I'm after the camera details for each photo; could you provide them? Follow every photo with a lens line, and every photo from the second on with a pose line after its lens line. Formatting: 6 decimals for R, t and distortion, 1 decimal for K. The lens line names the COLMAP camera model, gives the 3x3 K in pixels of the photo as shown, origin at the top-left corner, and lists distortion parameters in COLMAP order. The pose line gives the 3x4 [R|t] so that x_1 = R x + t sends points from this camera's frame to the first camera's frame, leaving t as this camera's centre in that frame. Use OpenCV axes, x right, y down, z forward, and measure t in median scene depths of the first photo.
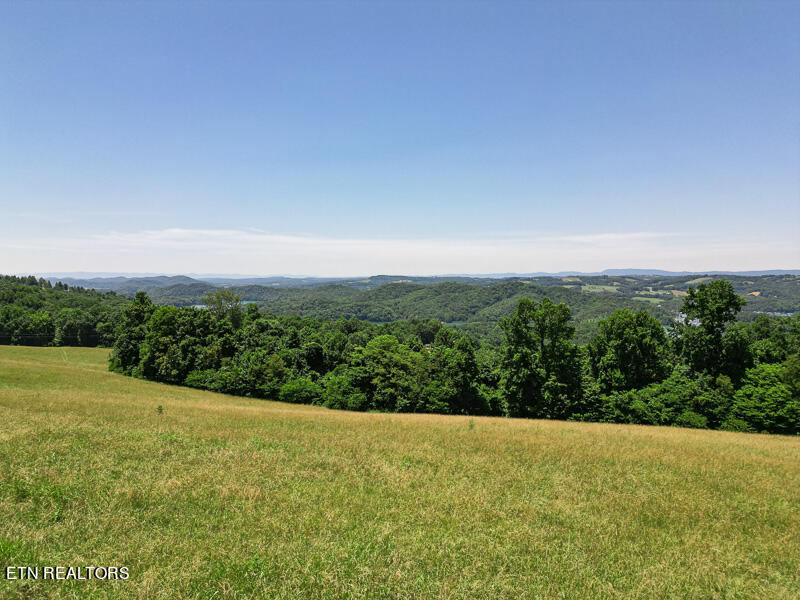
lens RADIAL K [[560.1, 0, 400.0], [0, 560.1, 300.0], [0, 0, 1]] dist [0.080600, -0.084052]
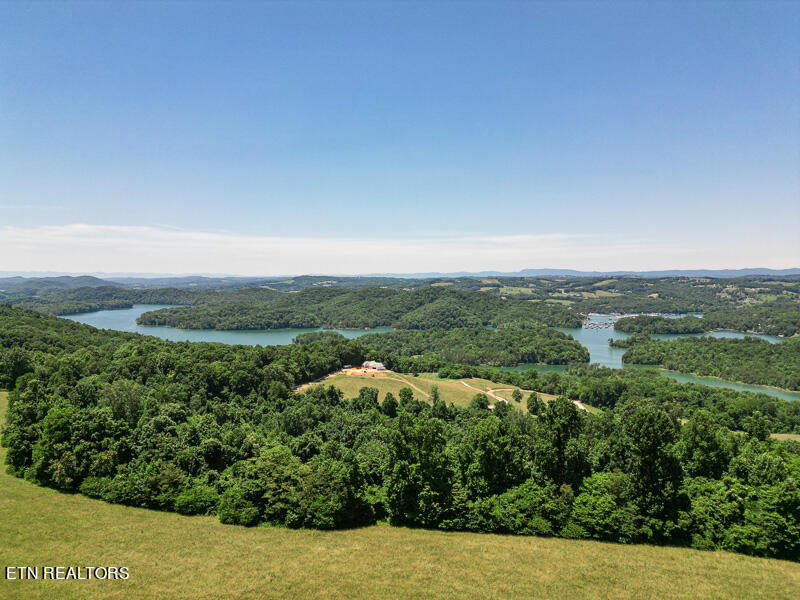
lens RADIAL K [[560.1, 0, 400.0], [0, 560.1, 300.0], [0, 0, 1]] dist [0.080600, -0.084052]
pose [[0.991166, -0.005638, 0.132507, 0.064948], [0.005502, 0.999984, 0.001389, -0.222359], [-0.132513, -0.000648, 0.991181, -0.104346]]
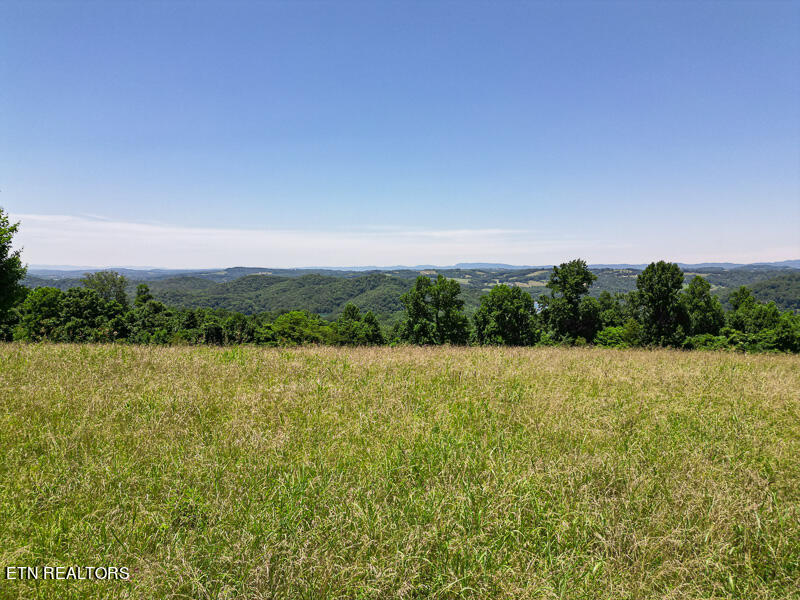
lens RADIAL K [[560.1, 0, 400.0], [0, 560.1, 300.0], [0, 0, 1]] dist [0.080600, -0.084052]
pose [[0.969989, -0.009905, 0.242947, -0.090612], [0.006770, 0.999883, 0.013734, 0.029162], [-0.243055, -0.011677, 0.969942, -0.071484]]
